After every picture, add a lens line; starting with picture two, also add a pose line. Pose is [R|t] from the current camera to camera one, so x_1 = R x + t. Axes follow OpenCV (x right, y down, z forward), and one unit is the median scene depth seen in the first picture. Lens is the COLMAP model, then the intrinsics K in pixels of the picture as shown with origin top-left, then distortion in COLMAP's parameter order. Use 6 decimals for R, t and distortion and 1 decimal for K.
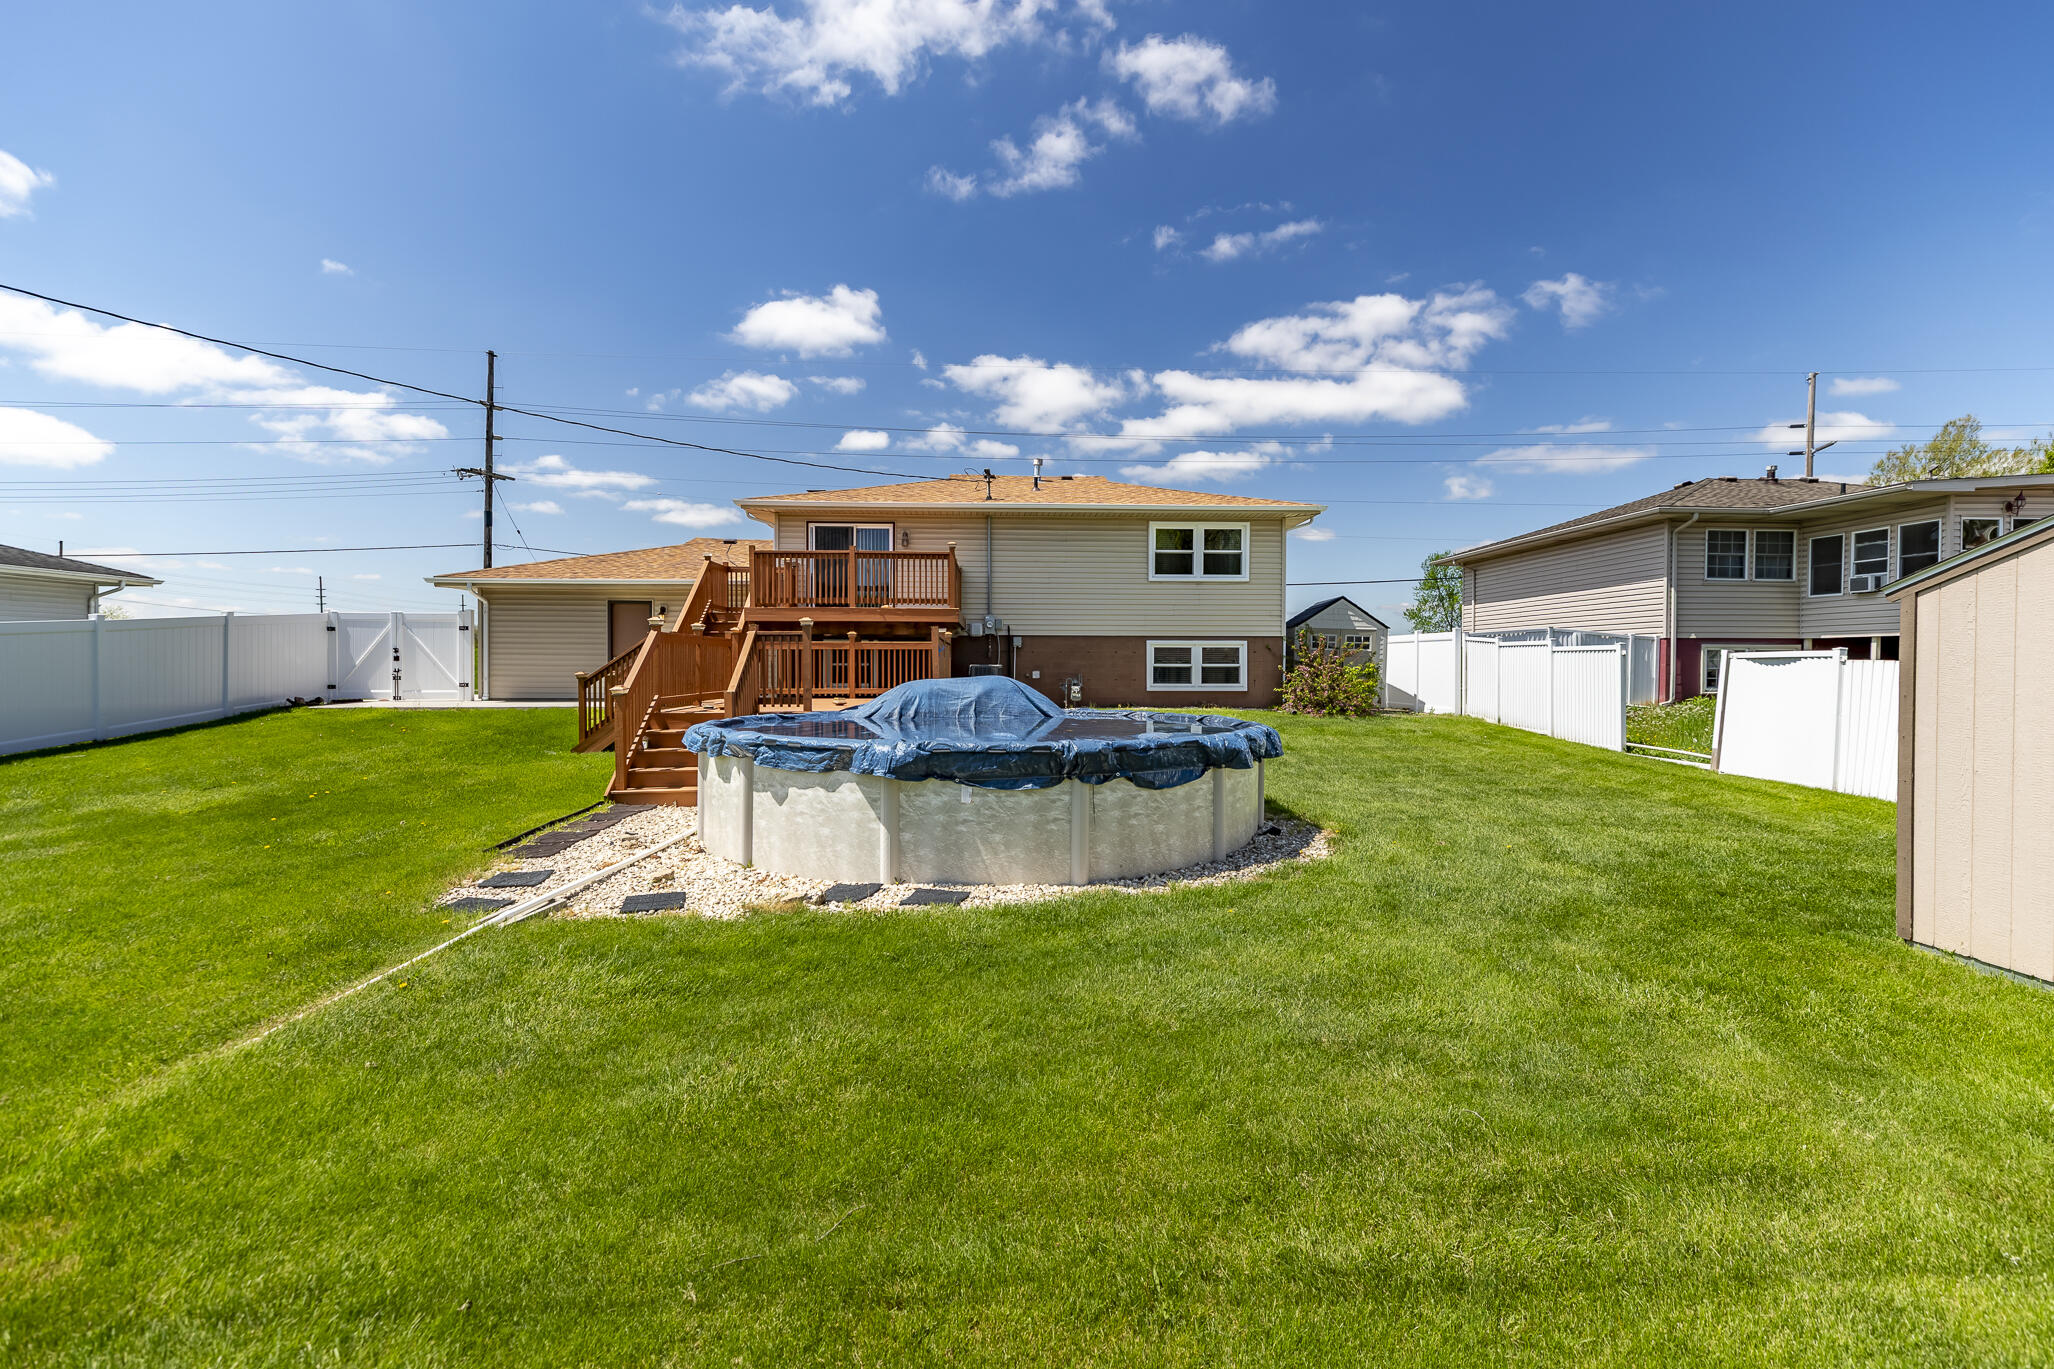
lens RADIAL K [[918.1, 0, 1033.5], [0, 918.1, 673.0], [0, 0, 1]] dist [0.005490, -0.001215]
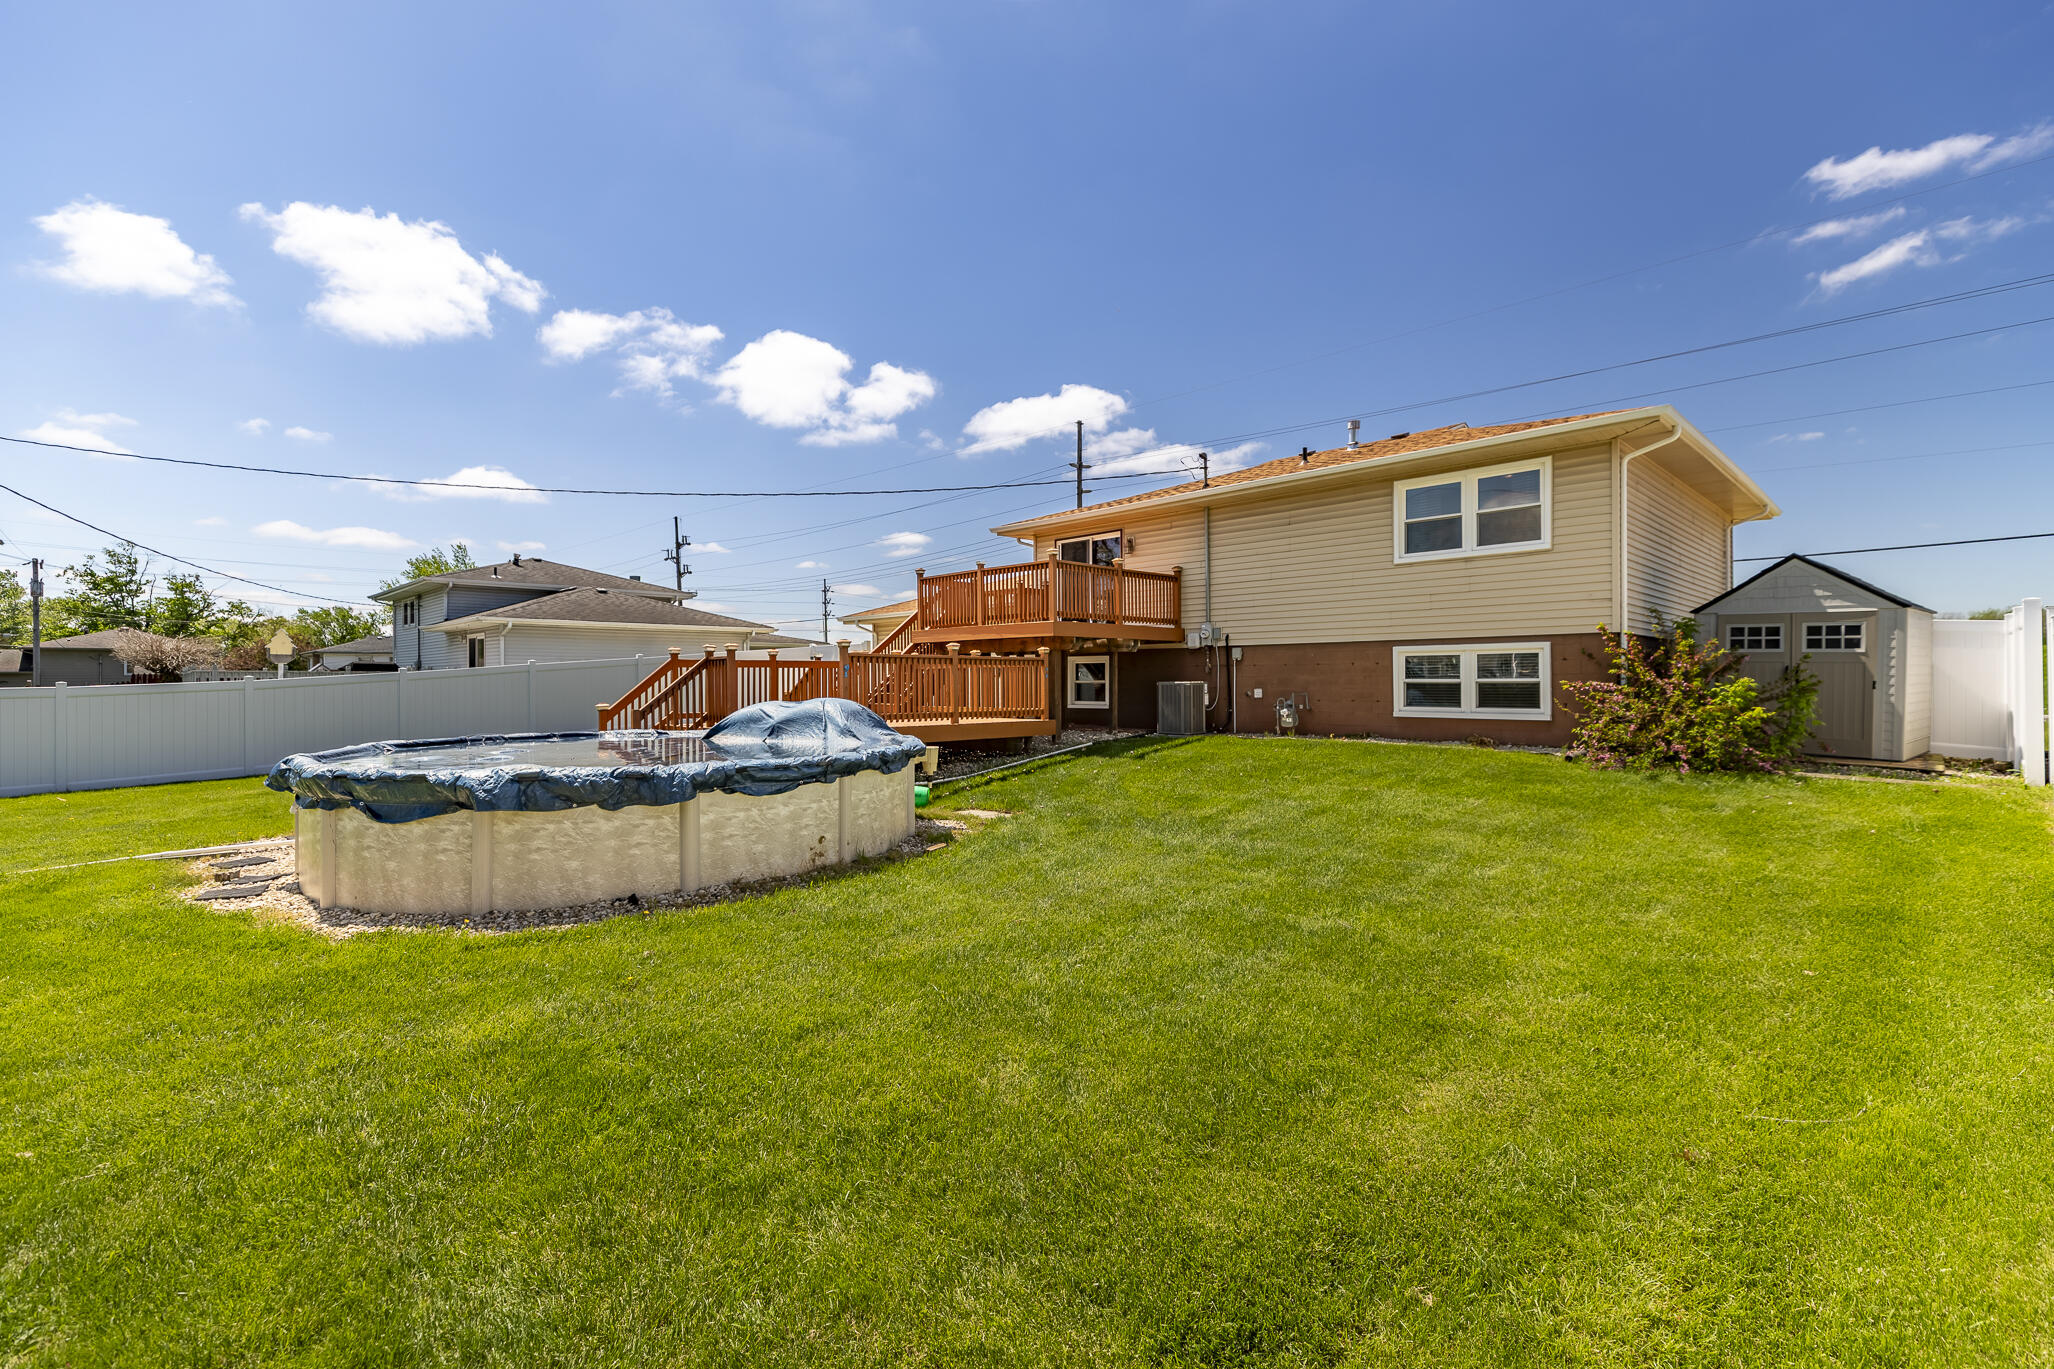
lens RADIAL K [[904.8, 0, 1032.9], [0, 904.8, 679.4], [0, 0, 1]] dist [-0.000982, -0.000338]
pose [[0.675711, -0.006985, -0.737134, 0.456413], [0.000879, 0.999962, -0.008670, -0.003938], [0.737166, 0.005211, 0.675691, 0.313628]]
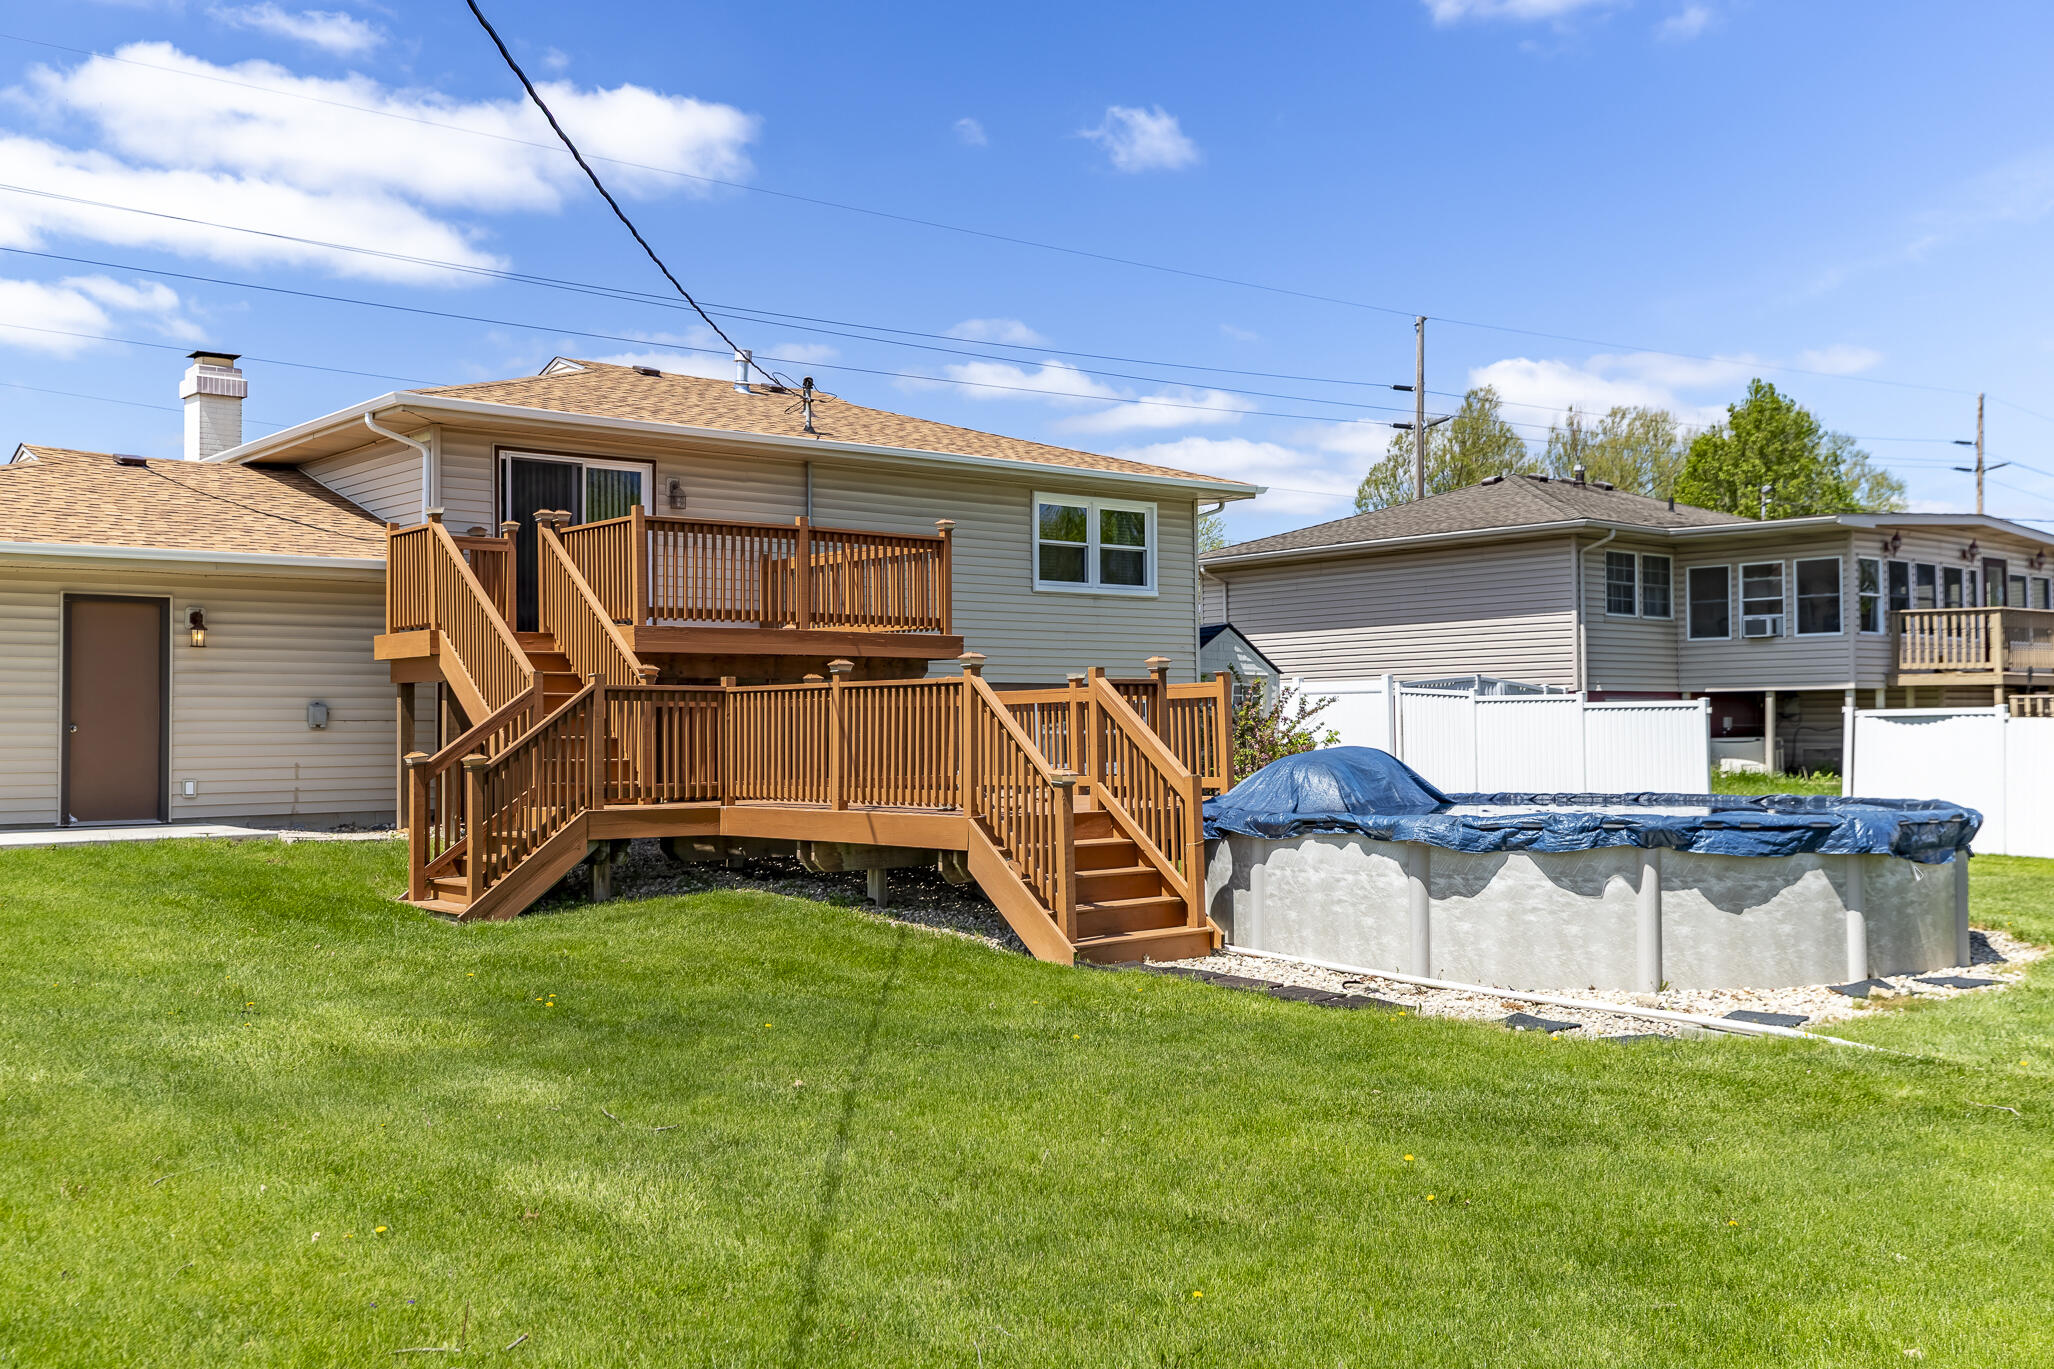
lens RADIAL K [[1940.1, 0, 1027.0], [0, 1940.1, 684.5], [0, 0, 1]] dist [0.023052, -0.058298]
pose [[0.793233, 0.005591, 0.608892, -0.644861], [0.016037, 0.999419, -0.030068, -0.001962], [-0.608707, 0.033615, 0.792683, 0.008004]]
